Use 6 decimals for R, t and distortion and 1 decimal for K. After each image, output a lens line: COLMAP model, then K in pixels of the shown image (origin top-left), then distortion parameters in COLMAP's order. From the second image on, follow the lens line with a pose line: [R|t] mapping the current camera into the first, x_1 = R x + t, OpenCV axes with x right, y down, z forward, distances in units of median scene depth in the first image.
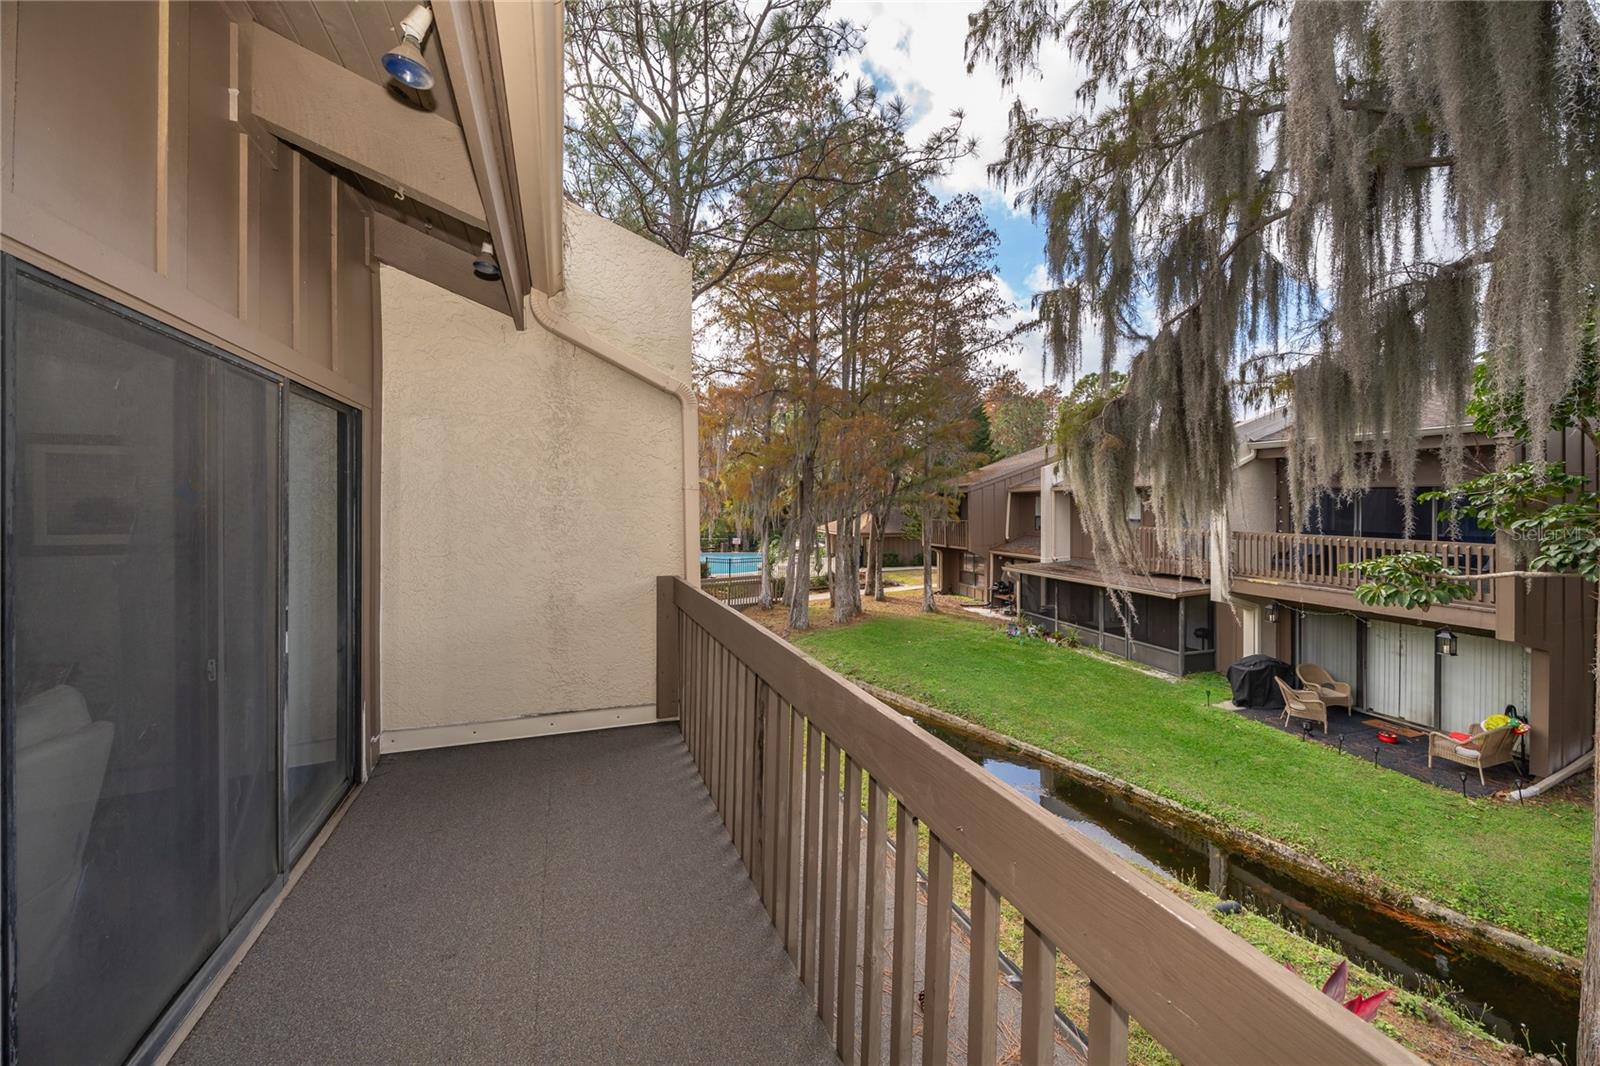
lens RADIAL K [[572.2, 0, 796.1], [0, 572.2, 500.3], [0, 0, 1]] dist [-0.000029, 0.000011]
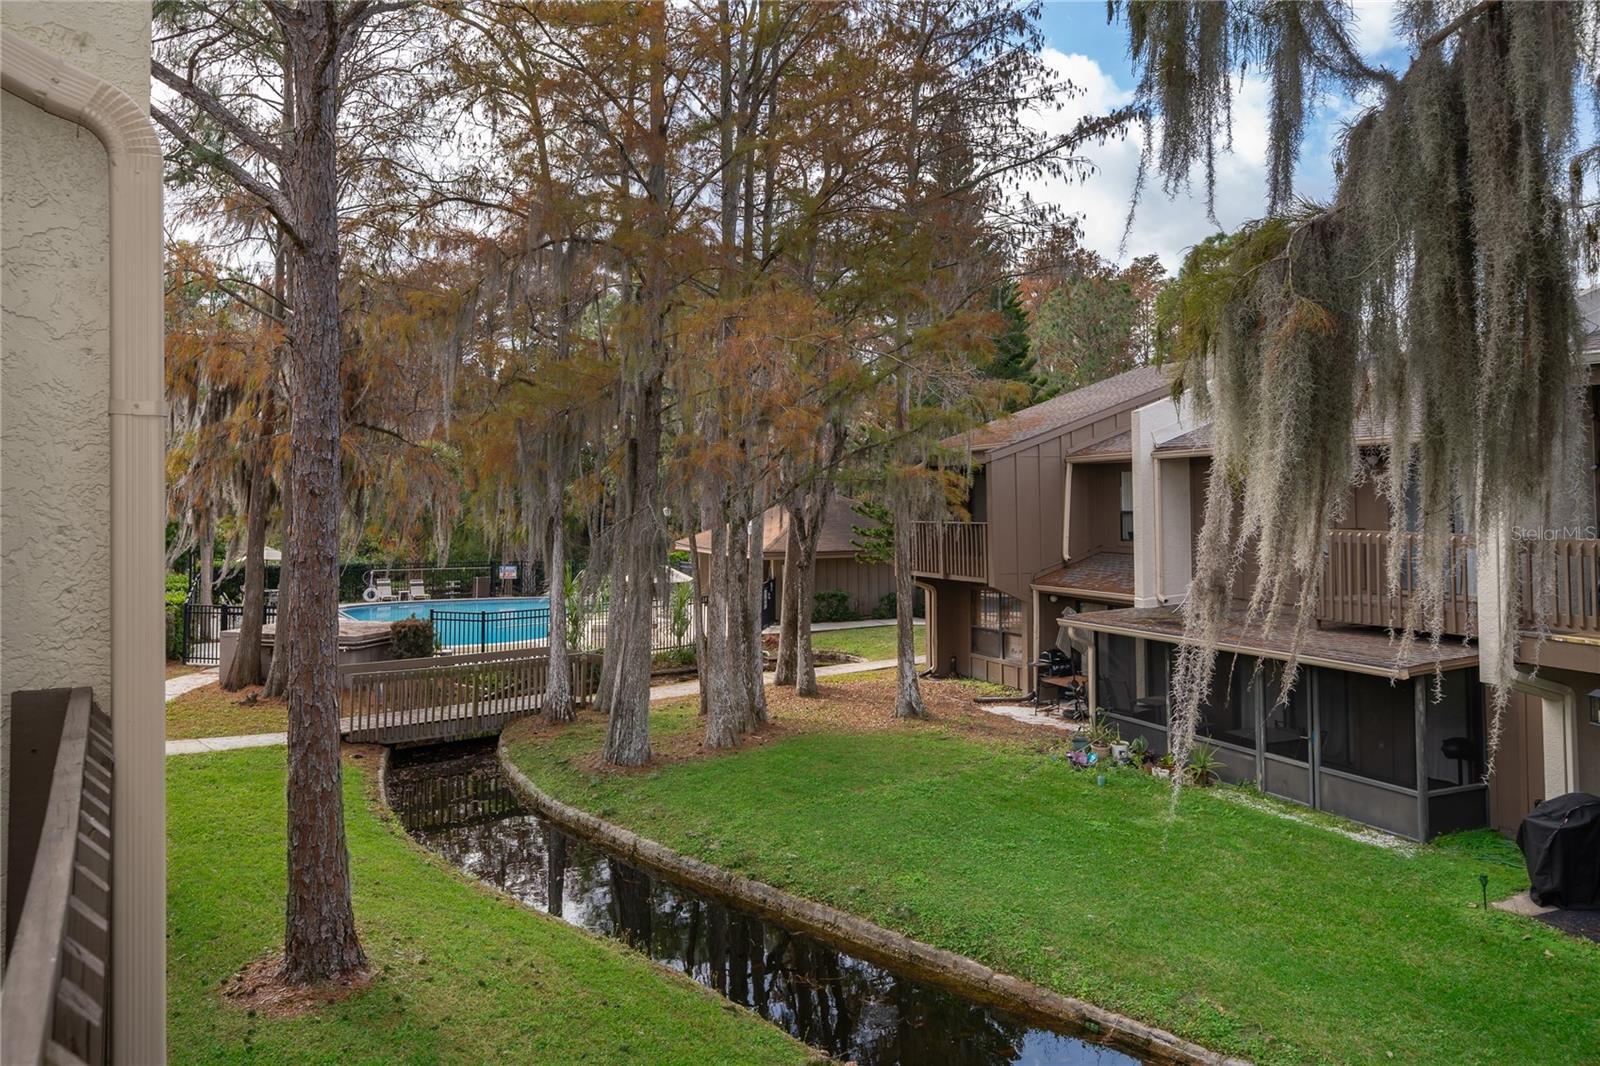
lens RADIAL K [[1134.1, 0, 797.8], [0, 1134.1, 437.9], [0, 0, 1]] dist [0.025938, 0.002008]
pose [[0.992247, -0.000717, 0.124278, 0.035641], [0.006256, 0.999004, -0.044184, 0.008313], [-0.124122, 0.044619, 0.991263, 0.104273]]
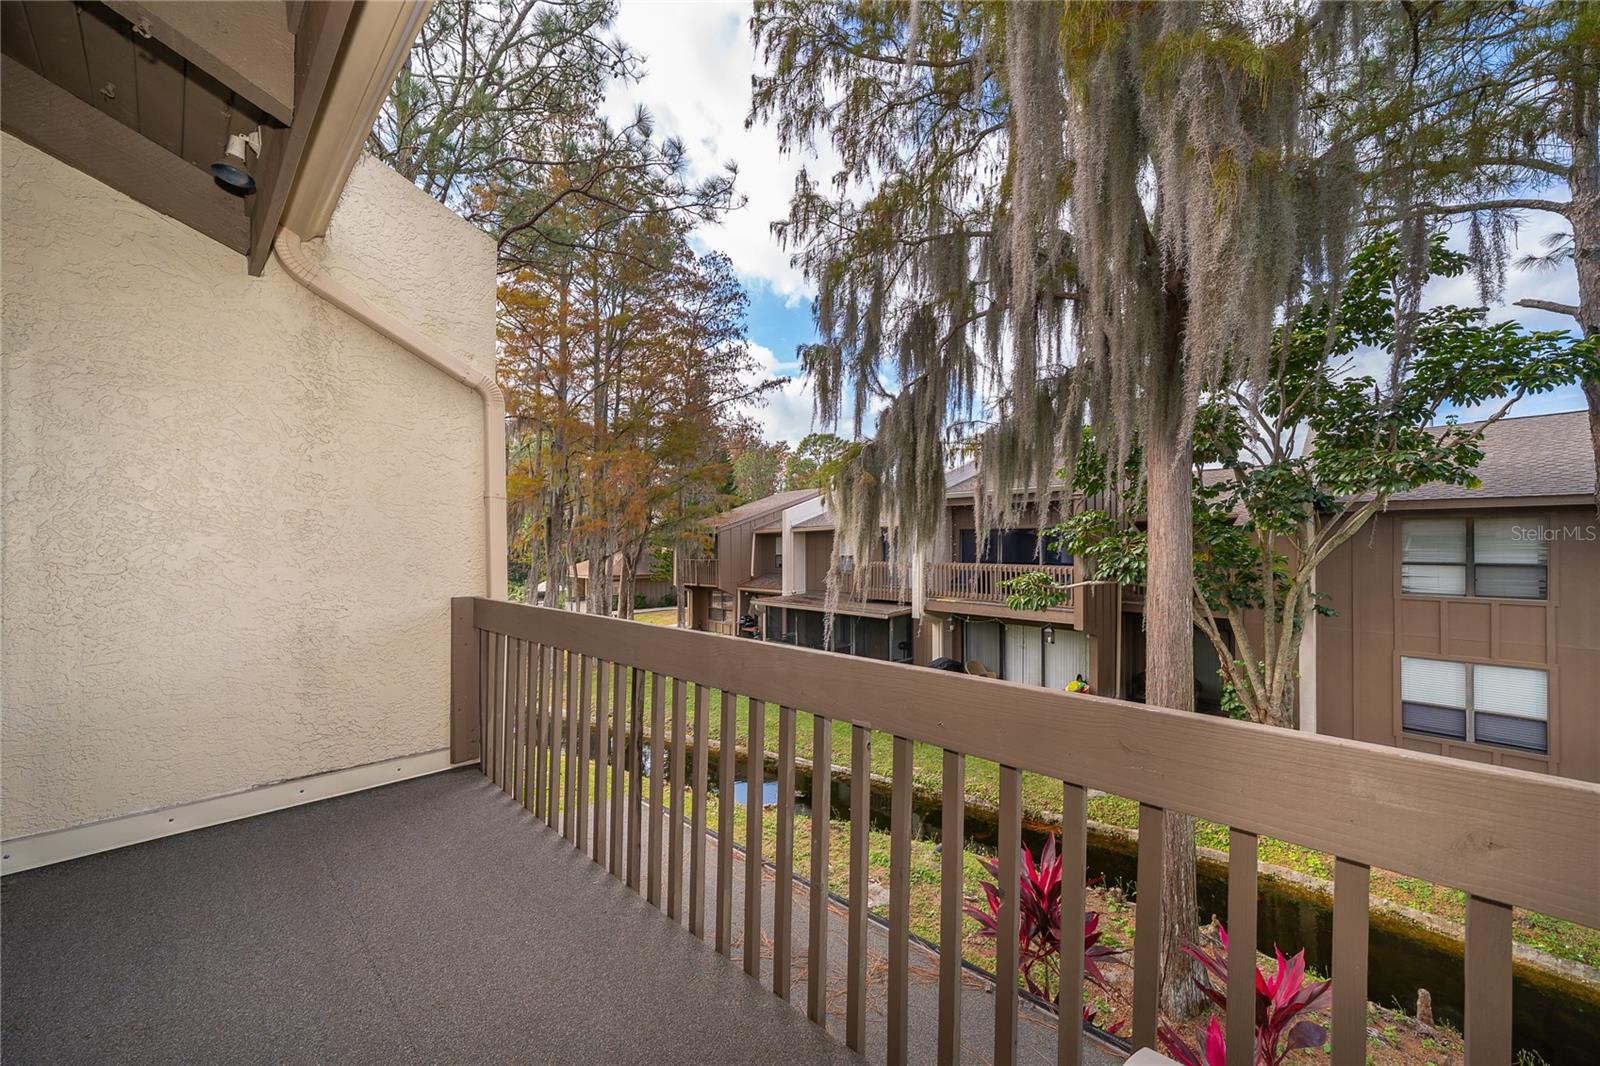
lens RADIAL K [[561.8, 0, 791.9], [0, 561.8, 545.9], [0, 0, 1]] dist [-0.002527, -0.000287]
pose [[0.898609, 0.001421, 0.438747, -0.048382], [-0.000512, 0.999997, -0.002190, 0.017775], [-0.438749, 0.001743, 0.898608, 0.007306]]
